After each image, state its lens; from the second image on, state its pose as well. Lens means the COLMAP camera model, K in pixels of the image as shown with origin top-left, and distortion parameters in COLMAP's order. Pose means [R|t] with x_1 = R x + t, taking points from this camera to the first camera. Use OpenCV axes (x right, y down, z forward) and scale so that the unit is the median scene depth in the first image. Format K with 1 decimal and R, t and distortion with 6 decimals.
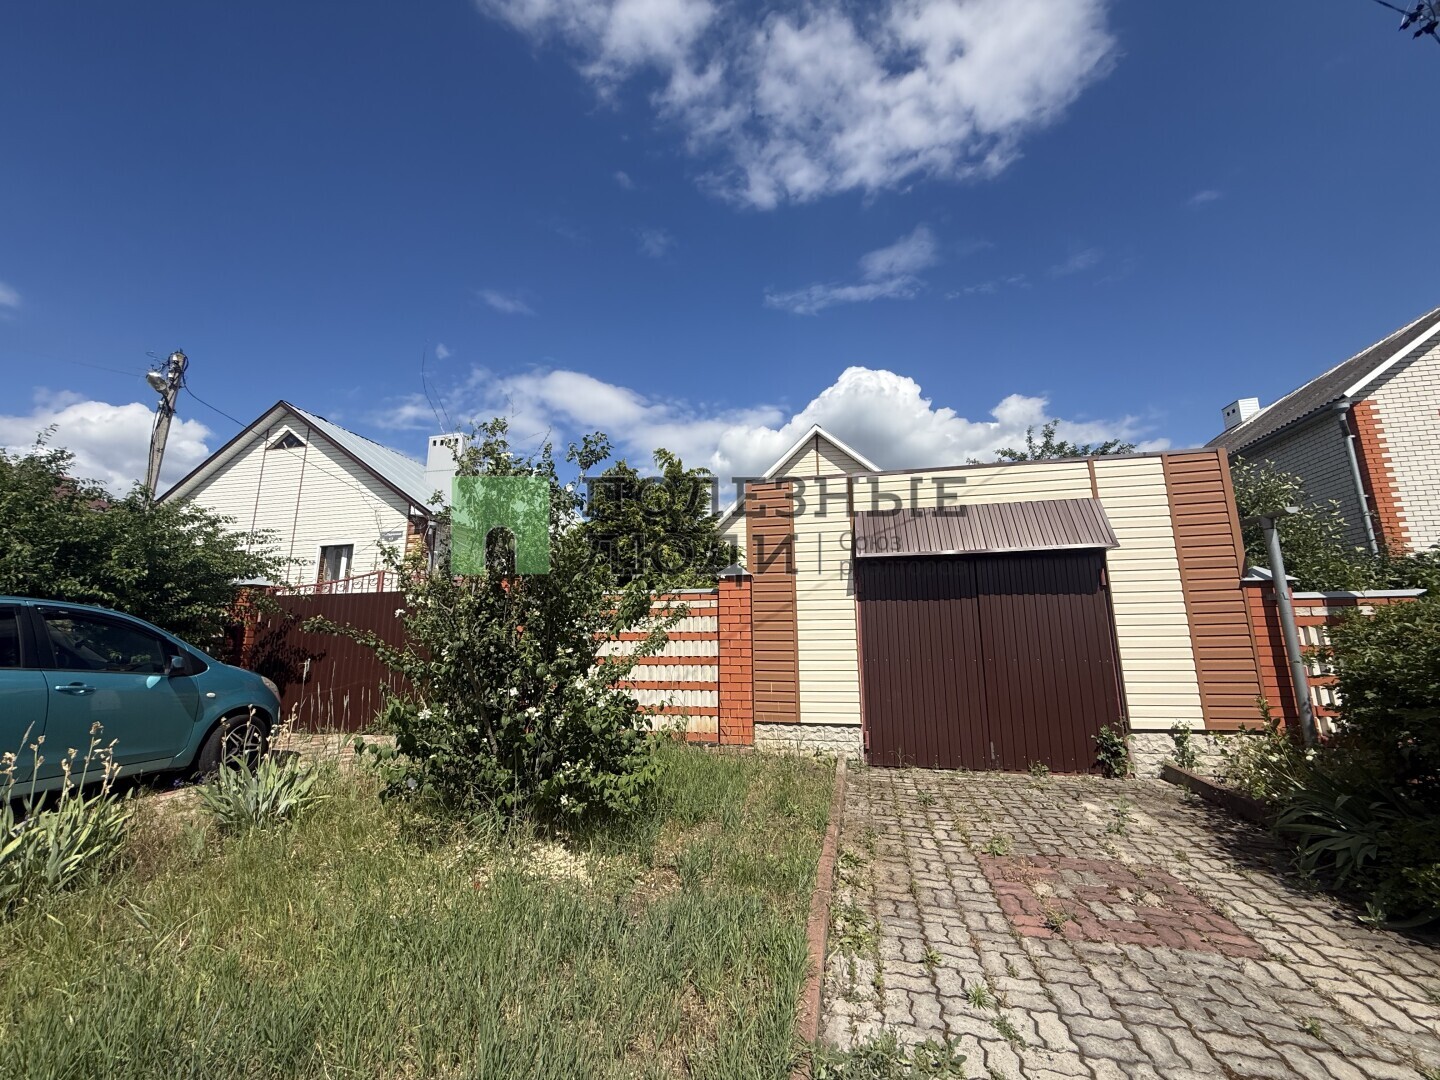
lens RADIAL K [[570.3, 0, 721.4], [0, 570.3, 538.2], [0, 0, 1]] dist [-0.000979, -0.000258]
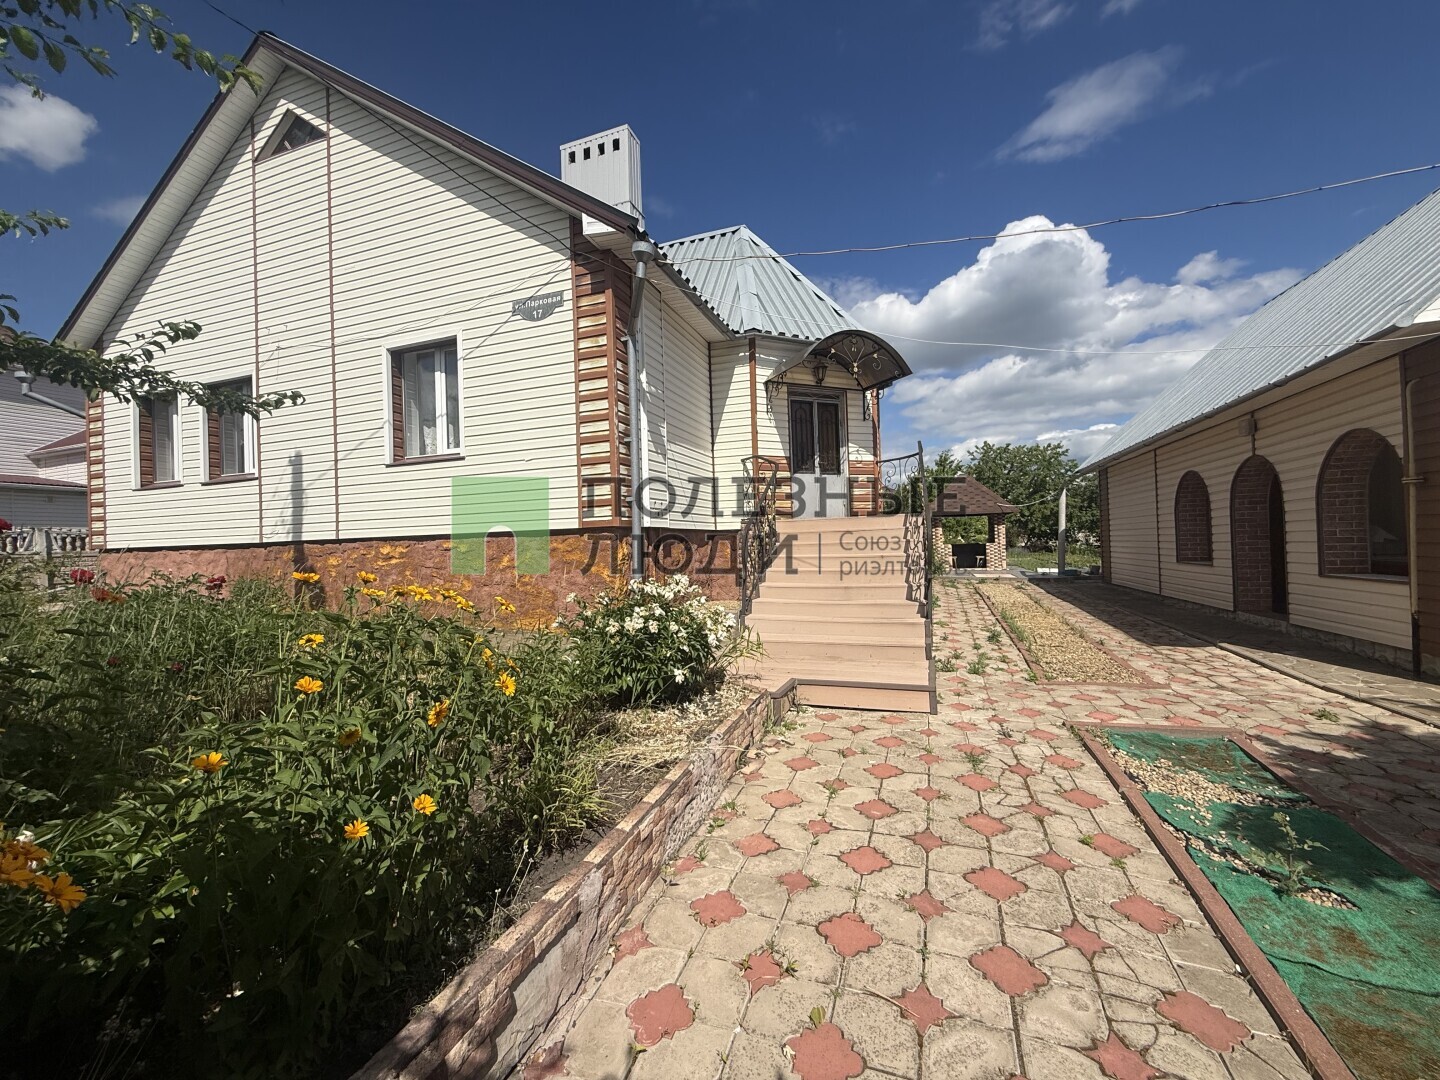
lens RADIAL K [[570.3, 0, 716.5], [0, 570.3, 540.0], [0, 0, 1]] dist [-0.000979, -0.000258]
pose [[0.991425, -0.028364, -0.127560, -0.372861], [0.051837, 0.981436, 0.184652, 0.089164], [0.119954, -0.189681, 0.974491, 0.534345]]
